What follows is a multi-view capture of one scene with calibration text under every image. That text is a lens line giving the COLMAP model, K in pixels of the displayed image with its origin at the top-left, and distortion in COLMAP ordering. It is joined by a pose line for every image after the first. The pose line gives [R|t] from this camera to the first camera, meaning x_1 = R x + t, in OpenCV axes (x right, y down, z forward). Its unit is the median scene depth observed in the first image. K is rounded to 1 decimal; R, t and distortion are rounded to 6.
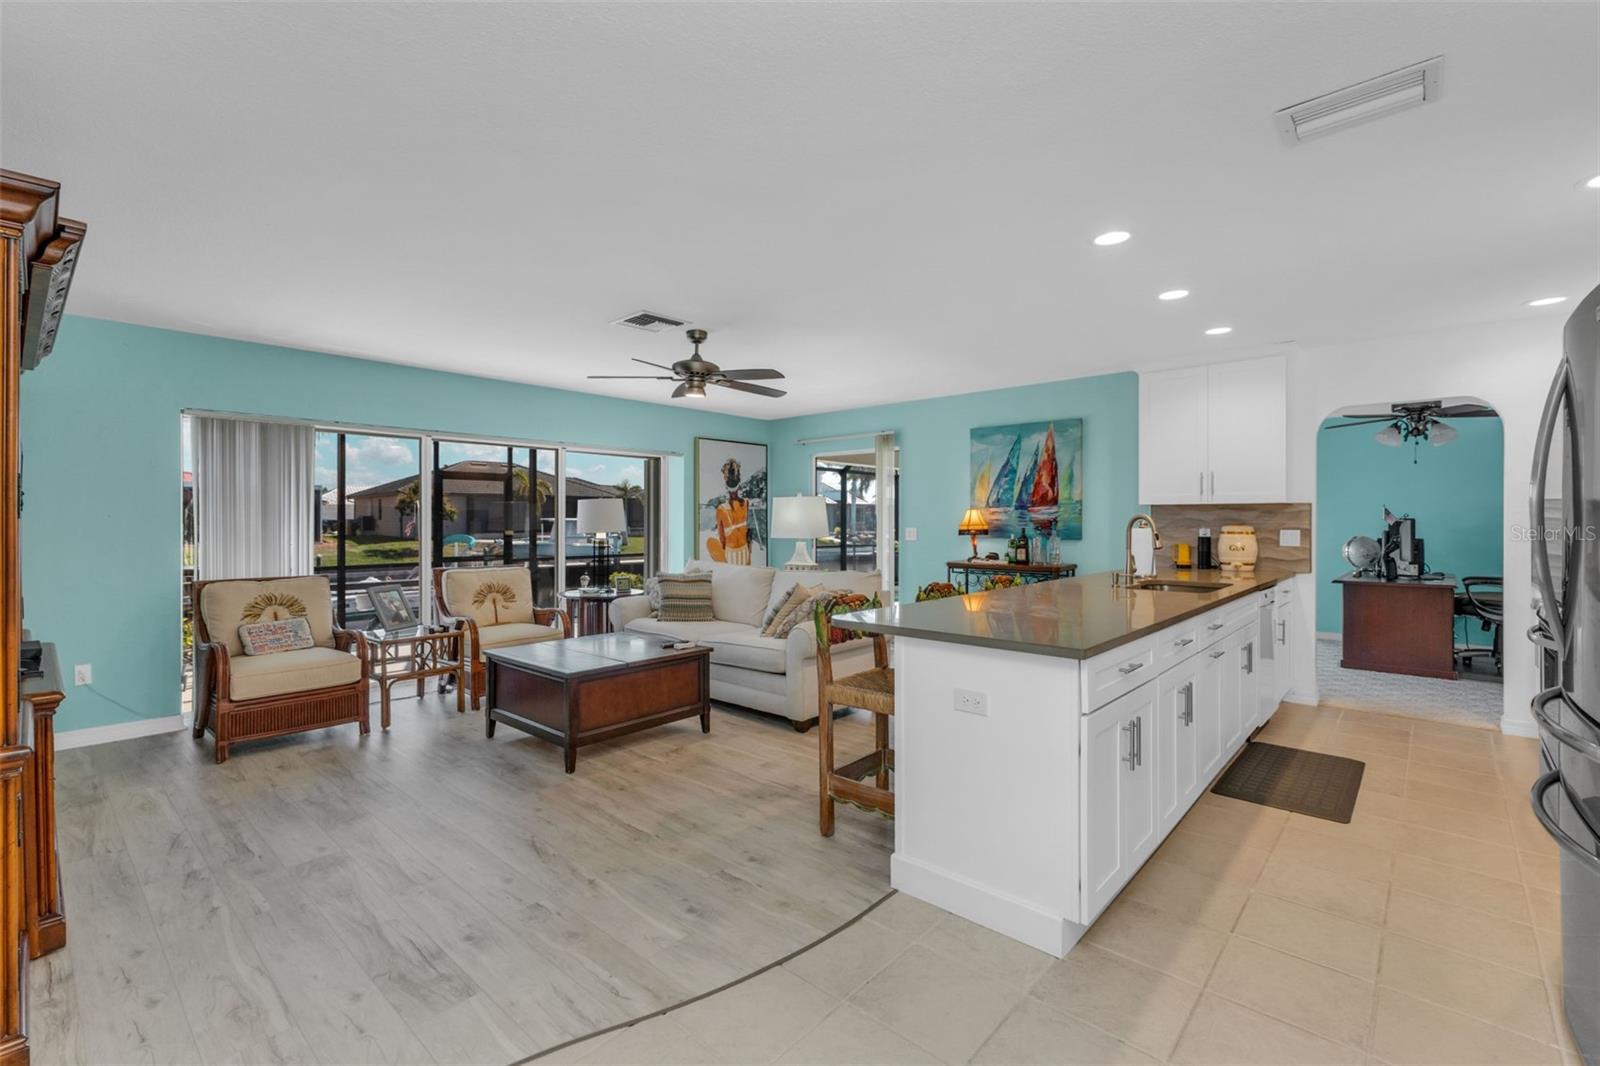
lens RADIAL K [[693.8, 0, 802.7], [0, 693.8, 527.1], [0, 0, 1]] dist [0.013990, -0.003691]
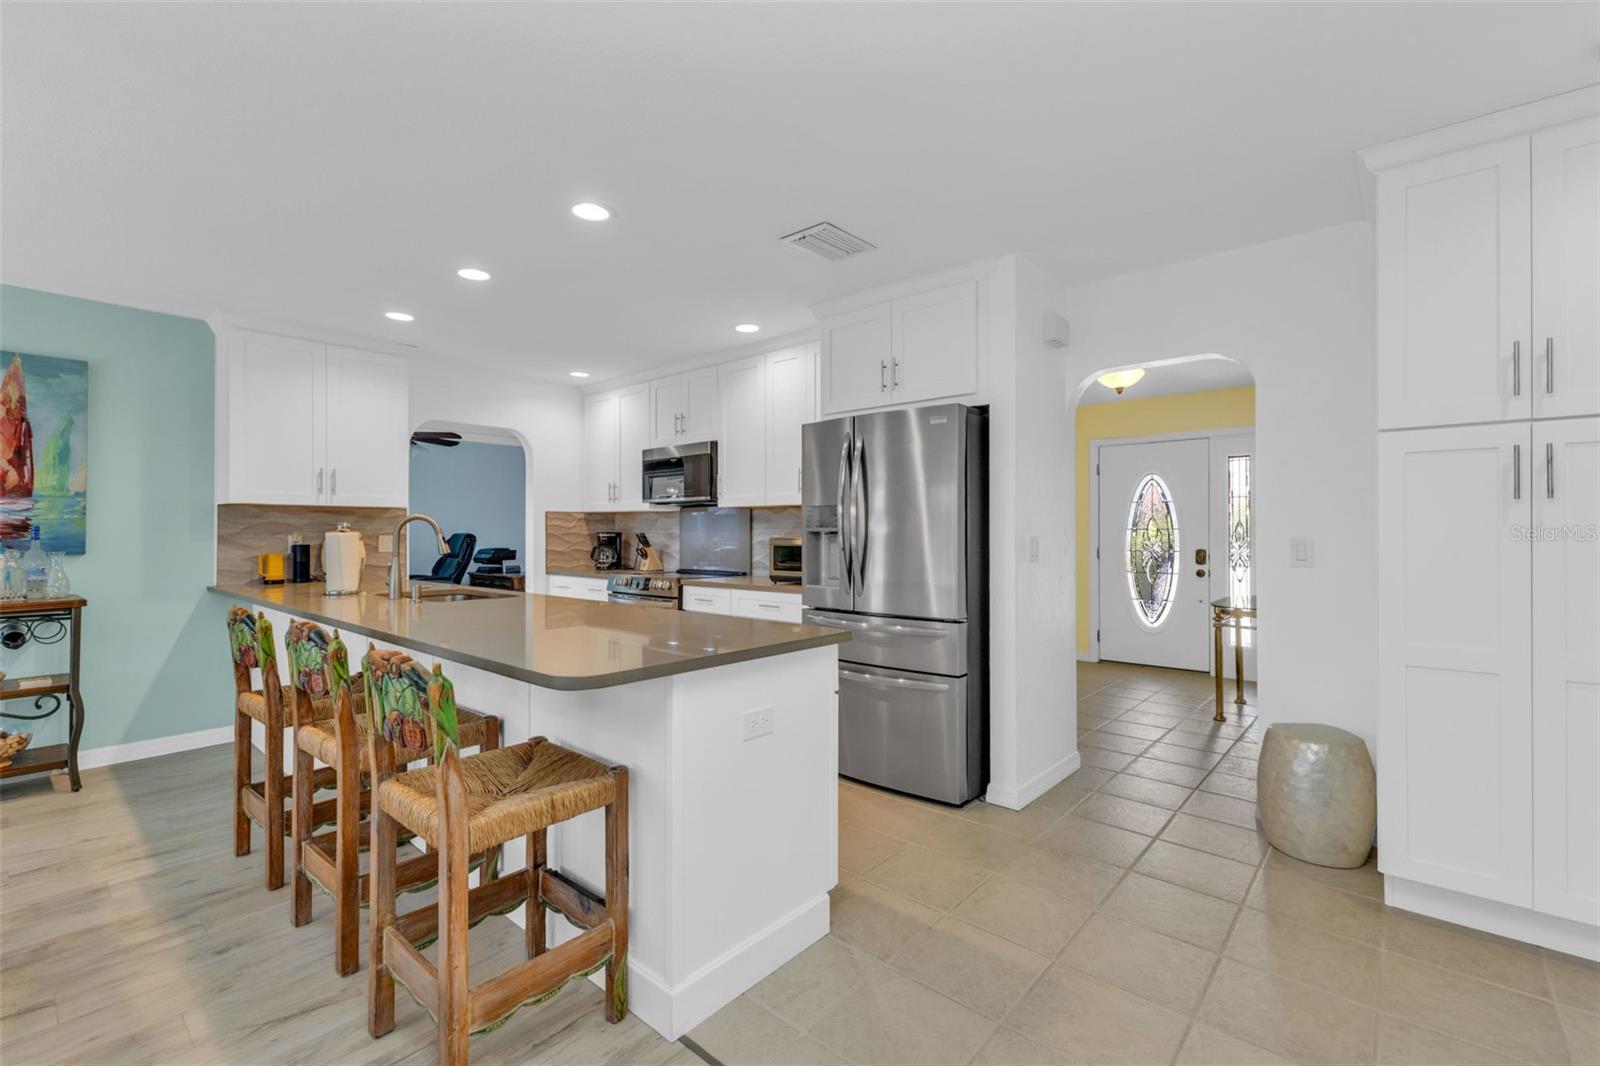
lens RADIAL K [[693.8, 0, 797.5], [0, 693.8, 531.6], [0, 0, 1]] dist [0.013990, -0.003691]
pose [[-0.007770, -0.004467, 0.999960, -0.256824], [0.006473, 0.999969, 0.004518, -0.001548], [-0.999949, 0.006508, -0.007741, 0.385854]]
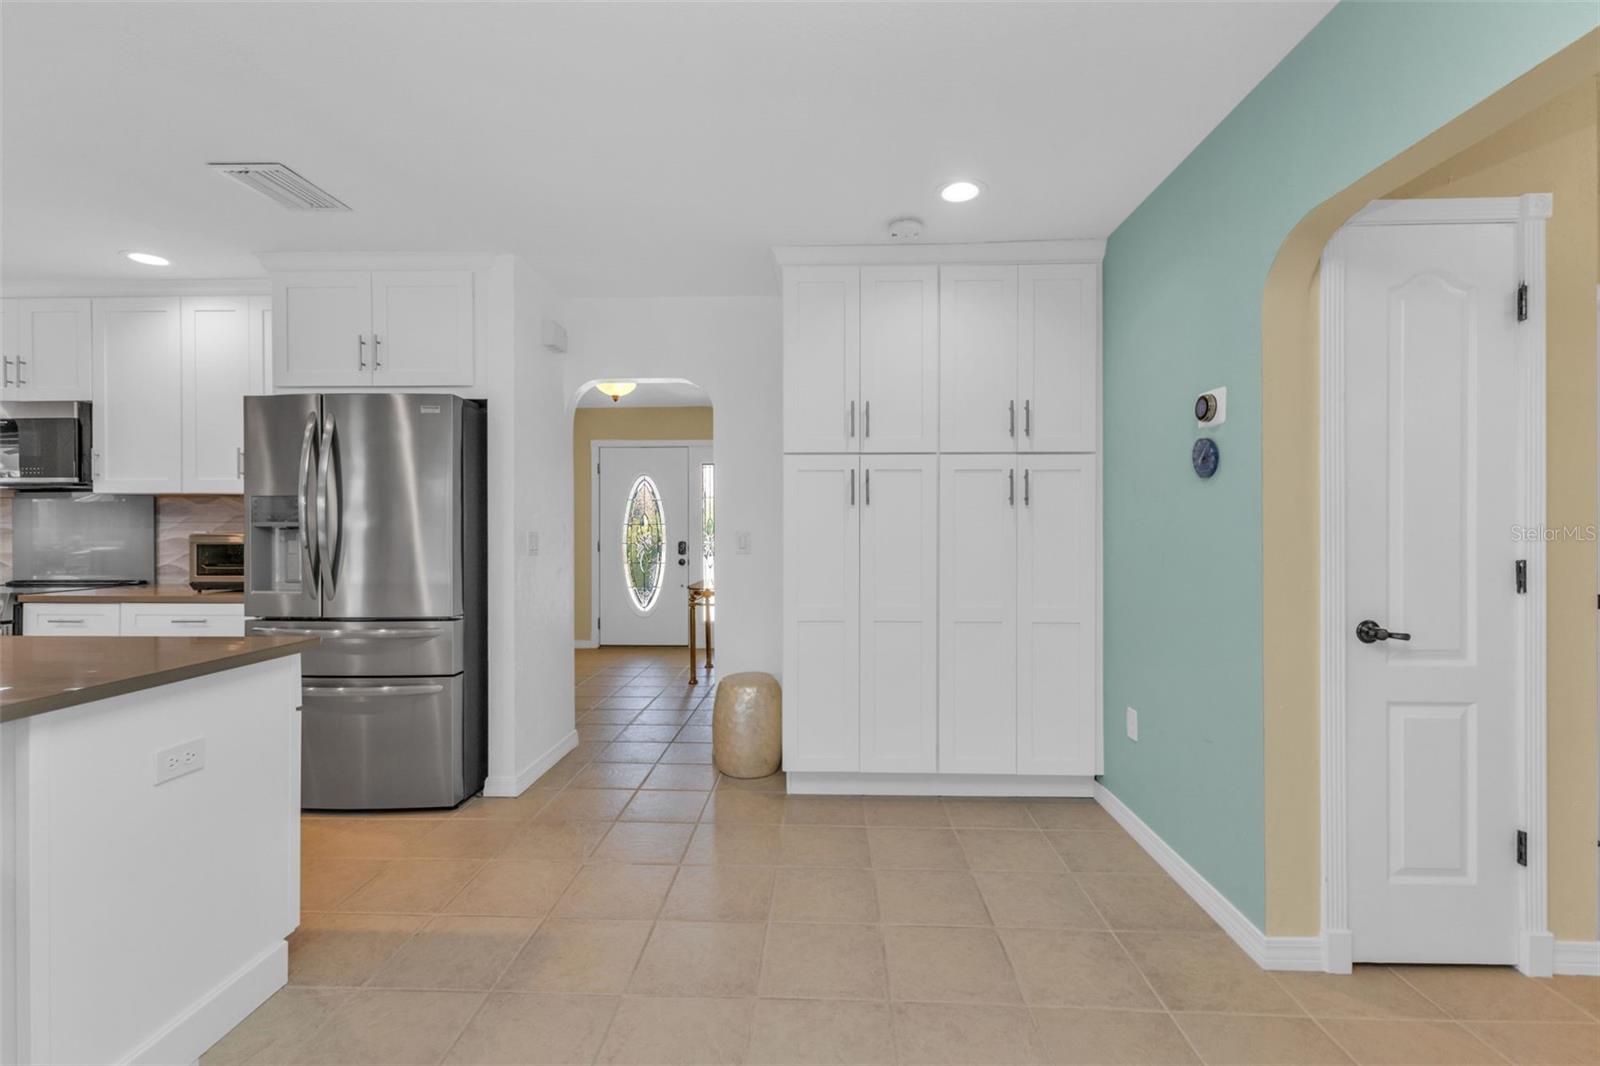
lens RADIAL K [[693.8, 0, 806.1], [0, 693.8, 528.8], [0, 0, 1]] dist [0.013990, -0.003691]
pose [[-0.641183, -0.006814, 0.767358, -0.267999], [0.002332, 0.999939, 0.010828, -0.001515], [-0.767385, 0.008732, -0.641128, 0.386998]]
